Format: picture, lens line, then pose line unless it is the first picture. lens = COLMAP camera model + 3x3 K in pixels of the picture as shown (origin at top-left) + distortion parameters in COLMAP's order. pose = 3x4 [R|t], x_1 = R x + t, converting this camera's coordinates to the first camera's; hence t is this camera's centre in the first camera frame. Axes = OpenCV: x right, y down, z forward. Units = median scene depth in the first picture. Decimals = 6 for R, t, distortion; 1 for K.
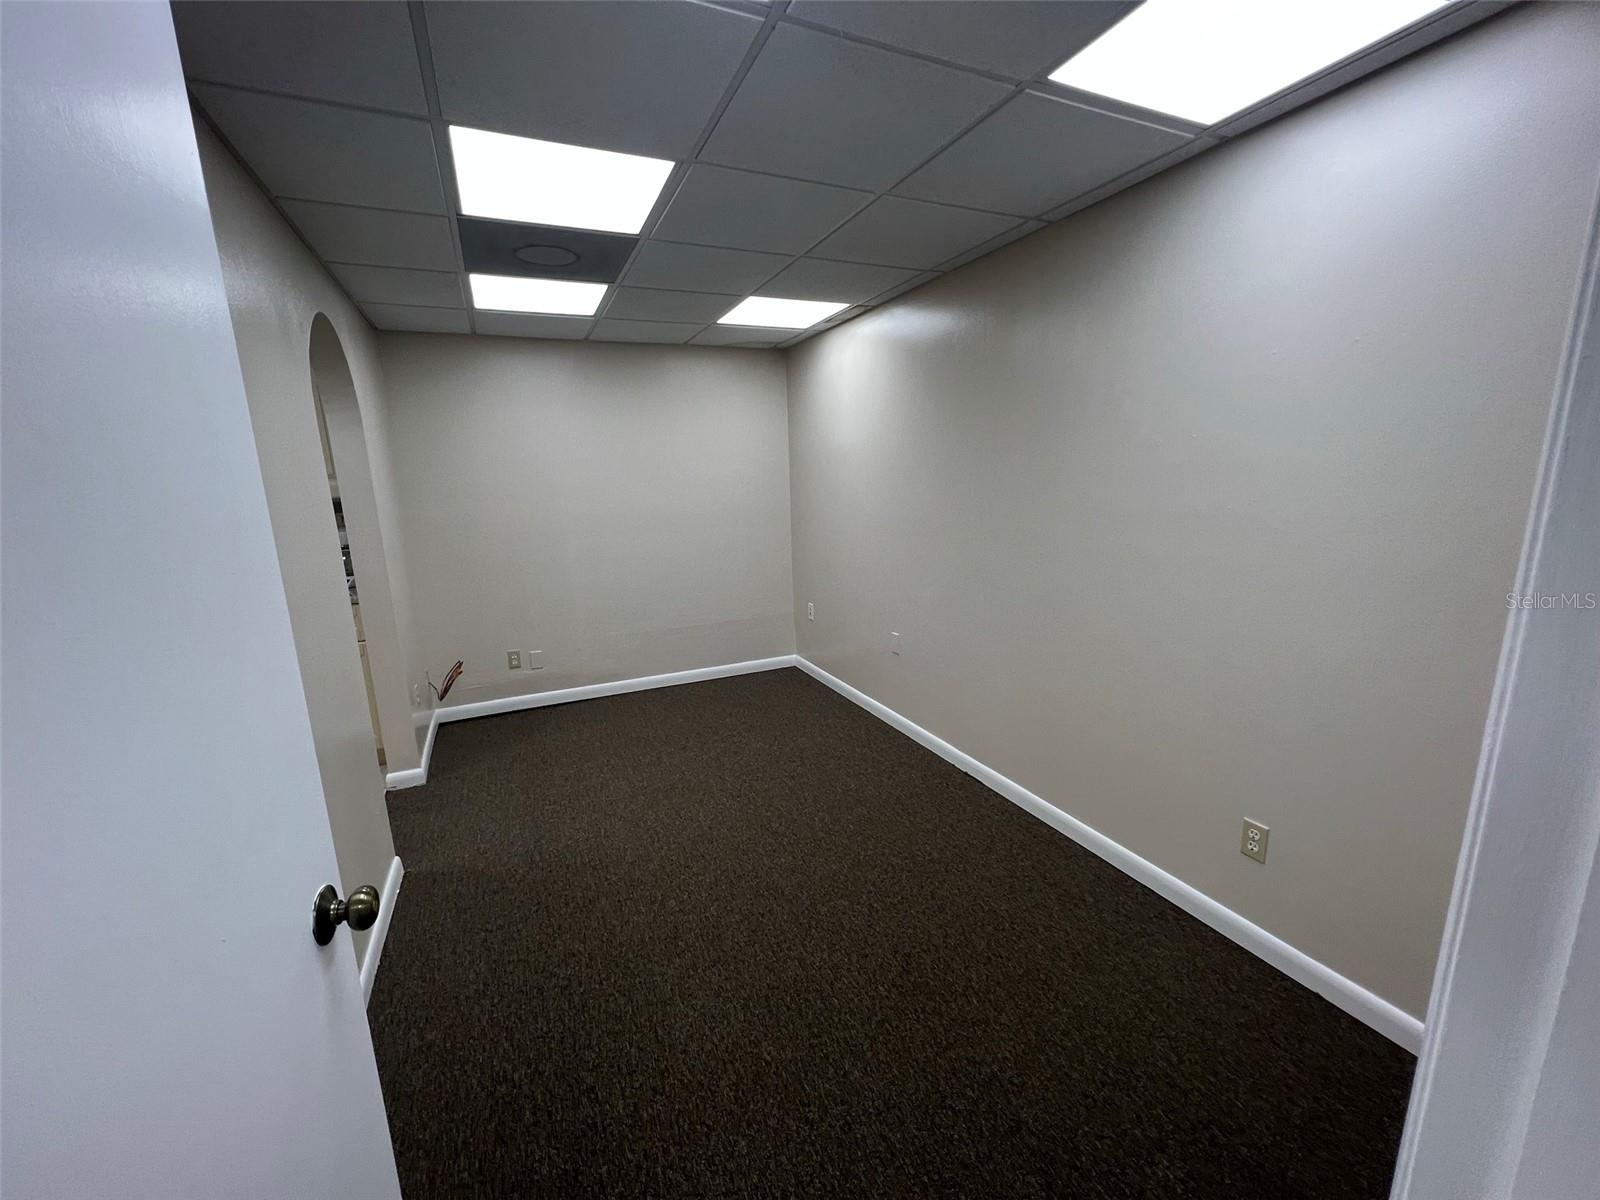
lens RADIAL K [[642.0, 0, 800.0], [0, 642.0, 600.0], [0, 0, 1]] dist [0.000503, 0.000181]
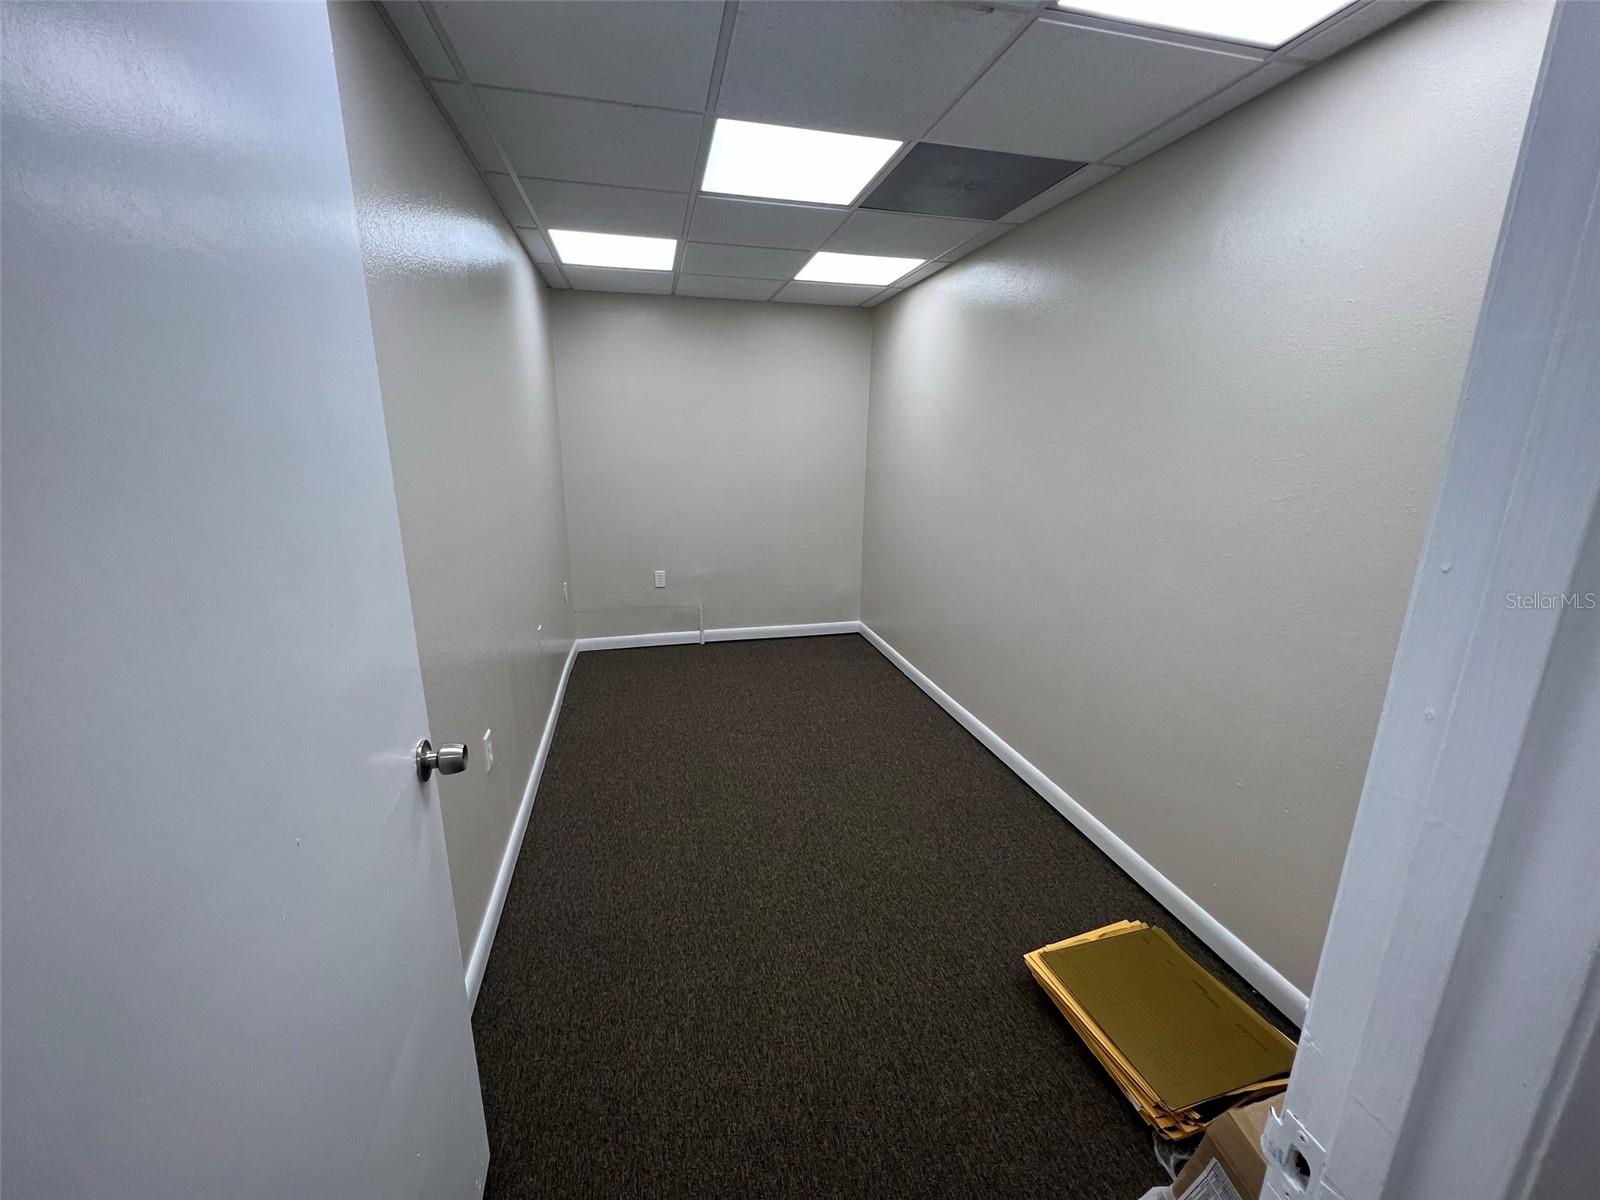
lens RADIAL K [[642.0, 0, 800.0], [0, 642.0, 600.0], [0, 0, 1]] dist [0.000503, 0.000181]
pose [[0.978887, 0.095839, -0.180542, 0.100742], [-0.085374, 0.994234, 0.064888, -0.004104], [0.185720, -0.048104, 0.981425, 0.004478]]
